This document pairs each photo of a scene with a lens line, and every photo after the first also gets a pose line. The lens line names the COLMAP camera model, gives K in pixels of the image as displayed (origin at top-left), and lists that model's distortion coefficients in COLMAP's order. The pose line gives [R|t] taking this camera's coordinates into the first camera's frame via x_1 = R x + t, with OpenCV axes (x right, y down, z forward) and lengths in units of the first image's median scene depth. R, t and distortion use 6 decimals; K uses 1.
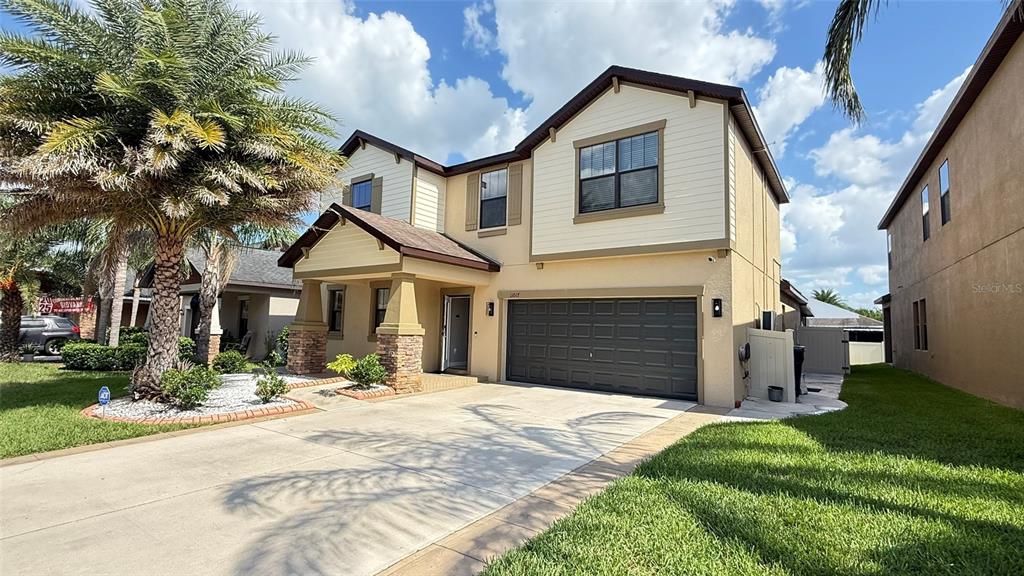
lens RADIAL K [[456.6, 0, 513.0], [0, 456.6, 285.8], [0, 0, 1]] dist [-0.000658, 0.000015]
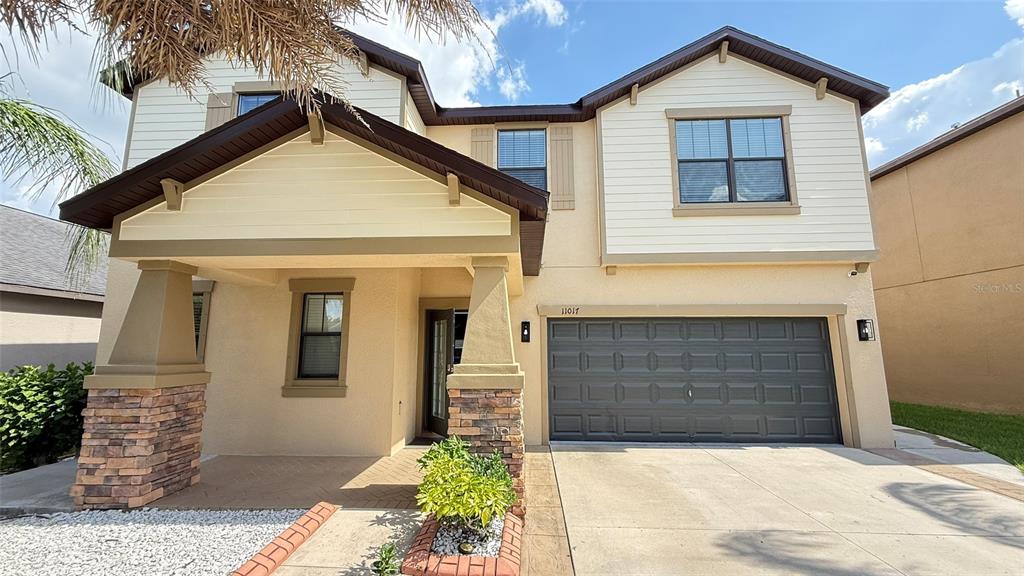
lens RADIAL K [[405.9, 0, 512.3], [0, 405.9, 289.6], [0, 0, 1]] dist [0.000545, -0.000021]
pose [[0.839131, 0.055504, 0.541090, -0.407464], [-0.025927, 0.997731, -0.062138, 0.028672], [-0.543311, 0.038113, 0.838666, 0.557345]]
